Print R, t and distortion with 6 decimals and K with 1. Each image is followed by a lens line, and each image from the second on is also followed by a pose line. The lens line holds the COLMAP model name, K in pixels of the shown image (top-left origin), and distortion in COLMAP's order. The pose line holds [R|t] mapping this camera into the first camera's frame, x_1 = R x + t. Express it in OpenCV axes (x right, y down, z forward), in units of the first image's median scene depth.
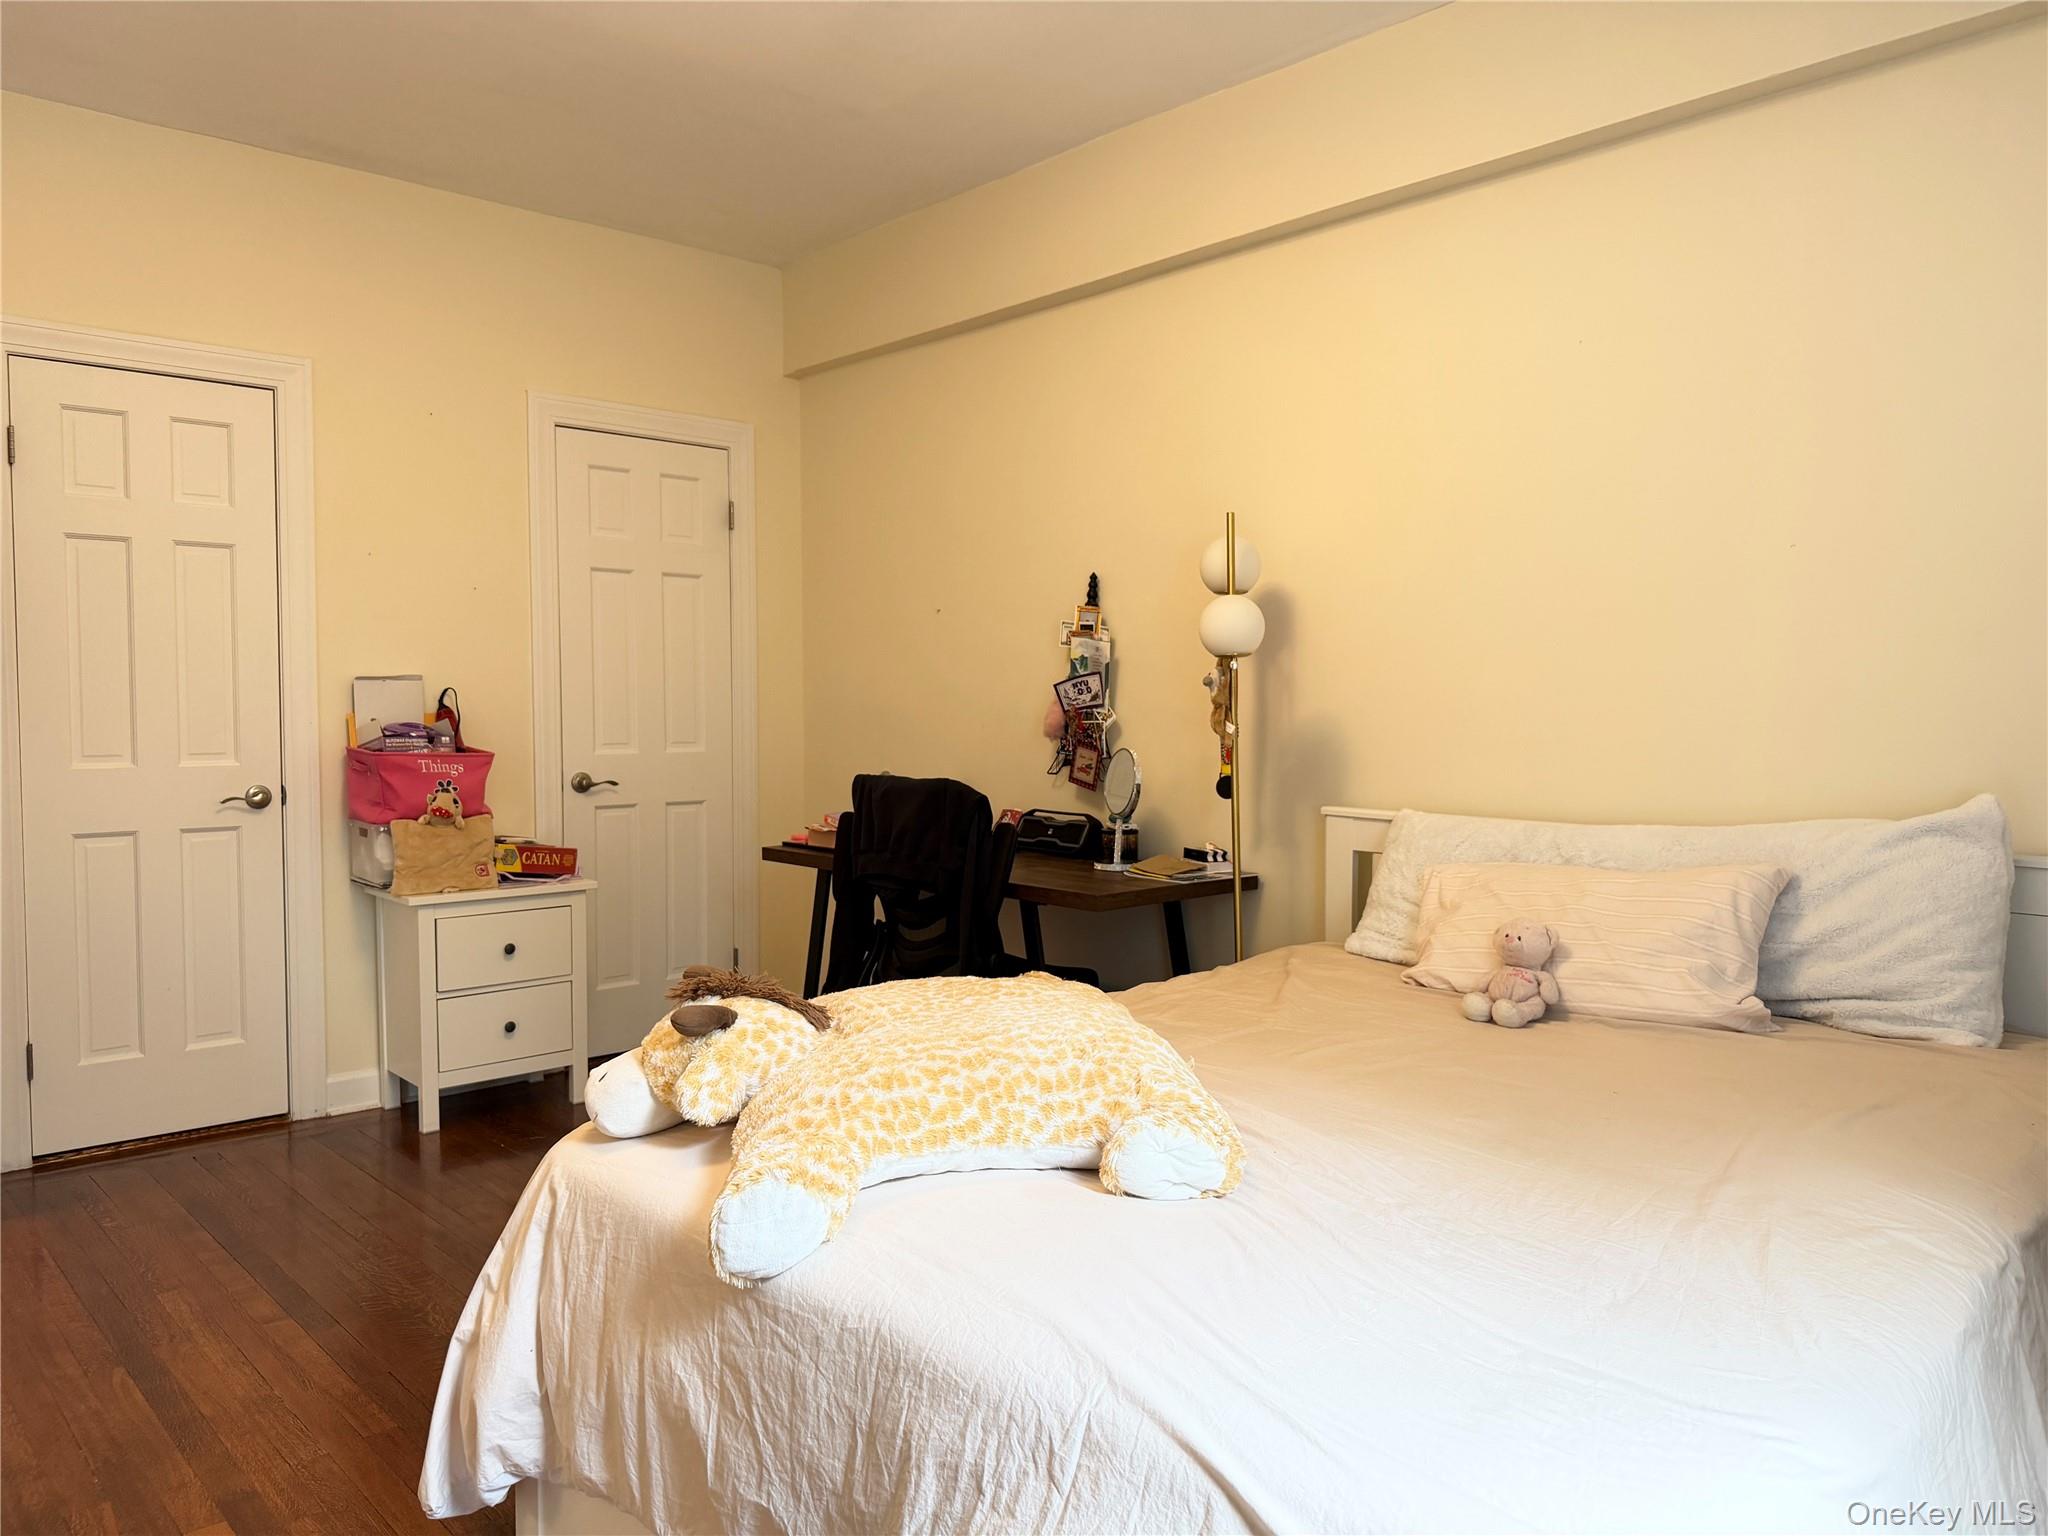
lens RADIAL K [[1454.1, 0, 1026.3], [0, 1454.1, 781.1], [0, 0, 1]] dist [0.081212, -0.000955]
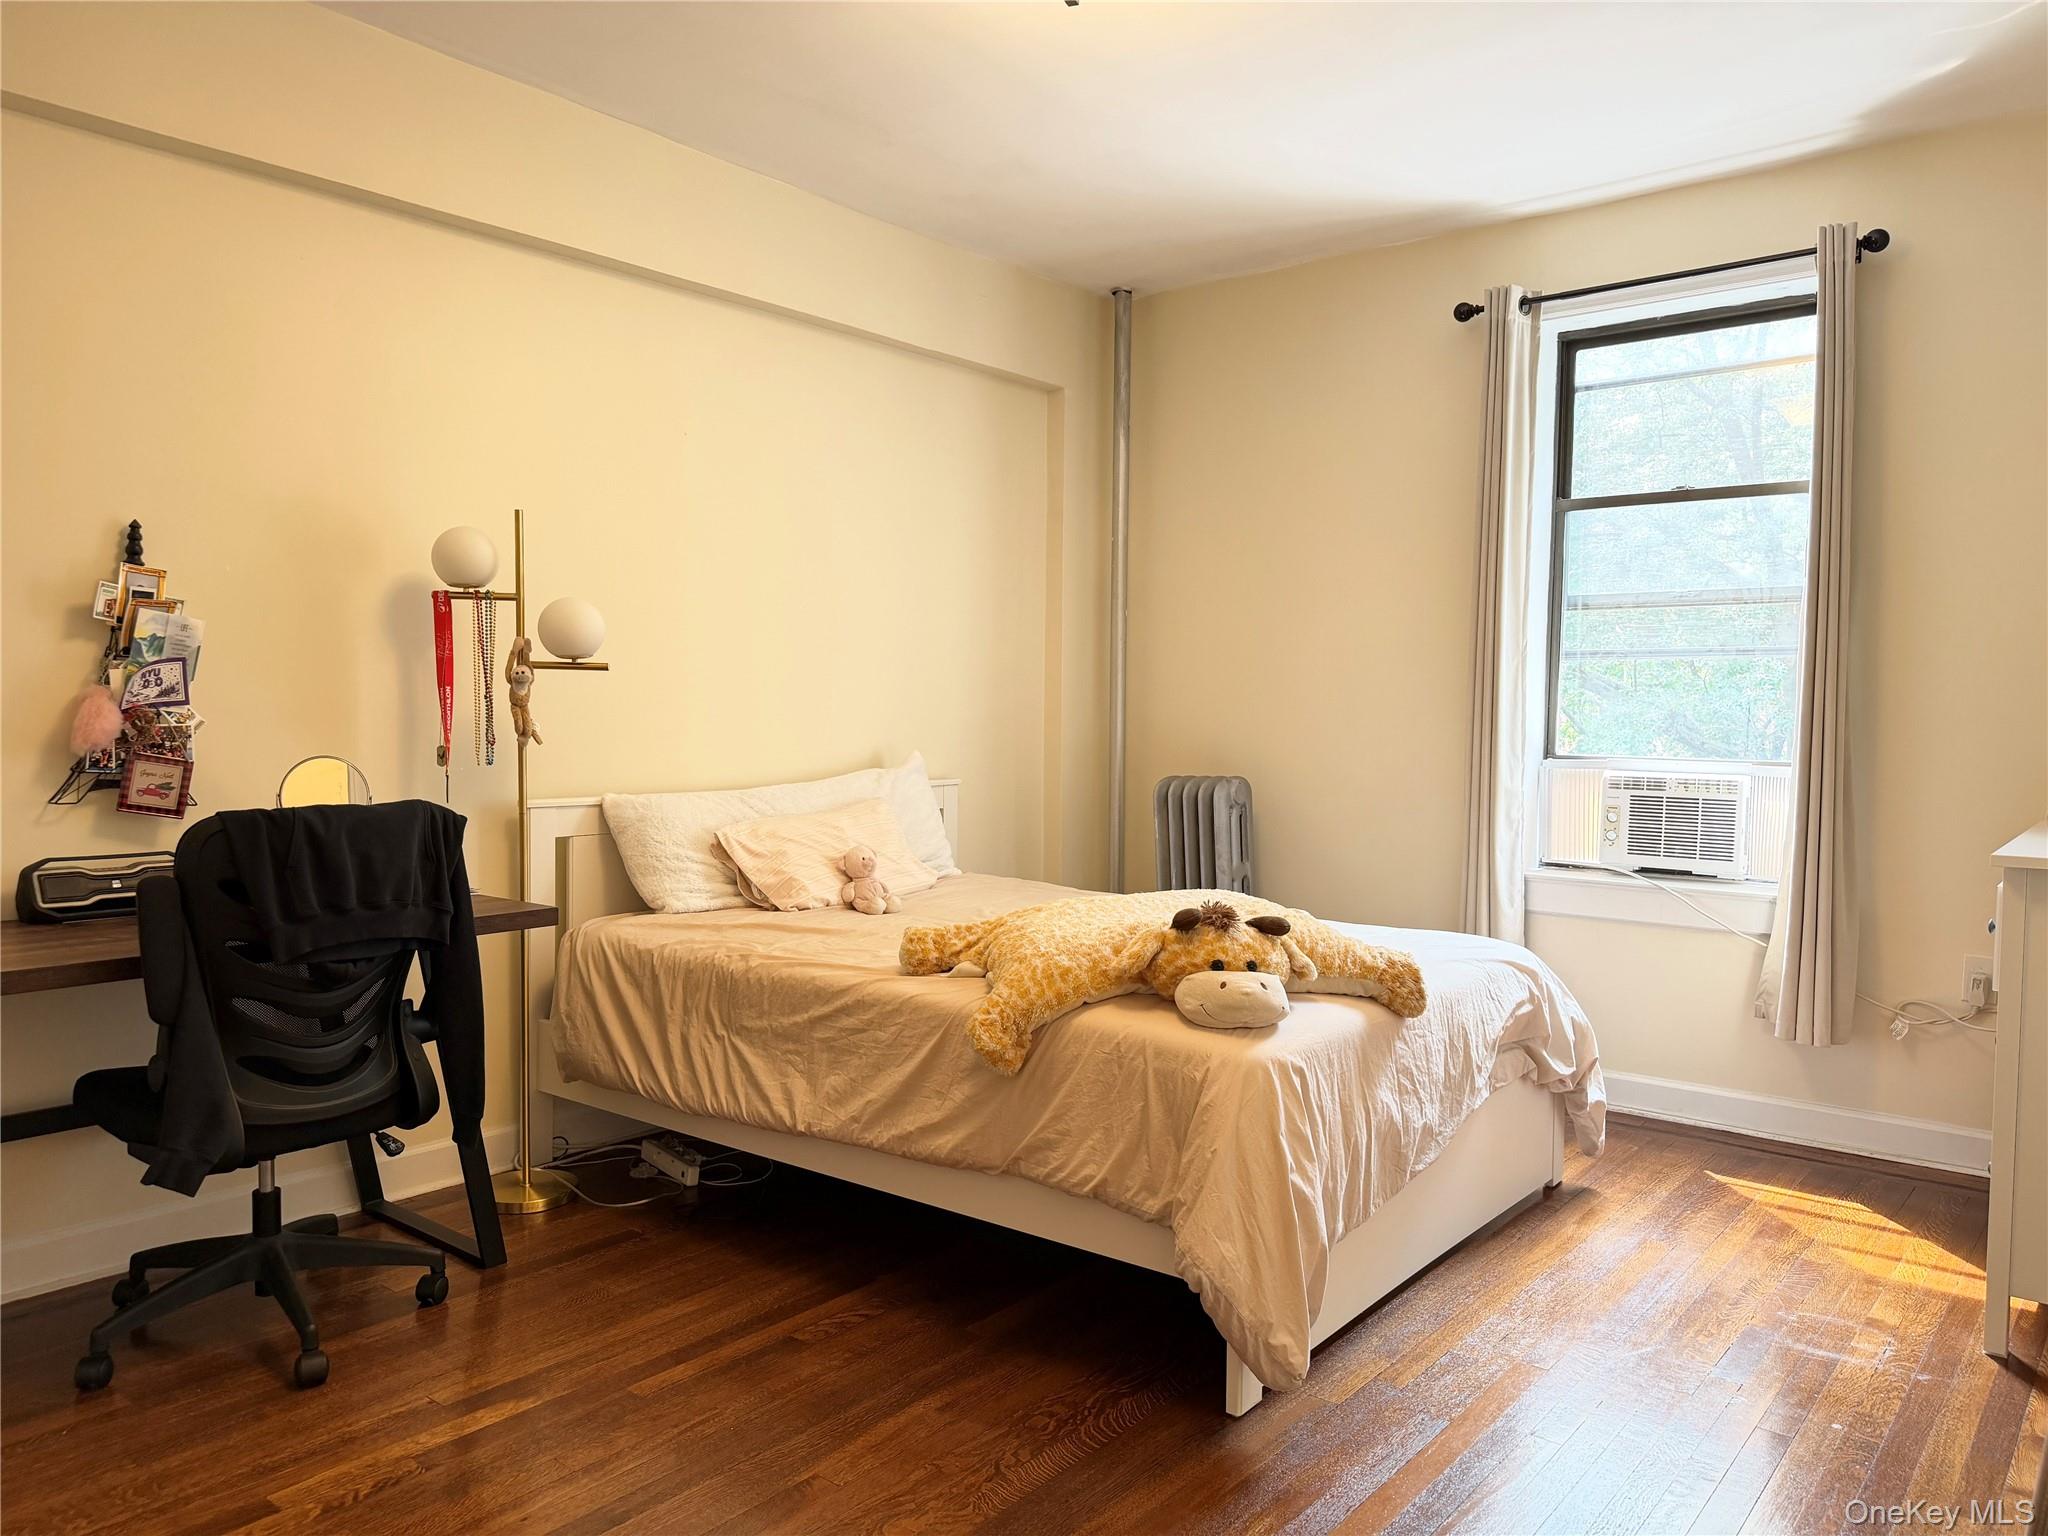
lens RADIAL K [[1454.1, 0, 1016.7], [0, 1454.1, 759.0], [0, 0, 1]] dist [0.081212, -0.000955]
pose [[-0.138090, -0.060026, 0.988599, -0.760791], [0.046722, 0.996656, 0.067041, -0.054192], [-0.989317, 0.055447, -0.134824, 0.676398]]
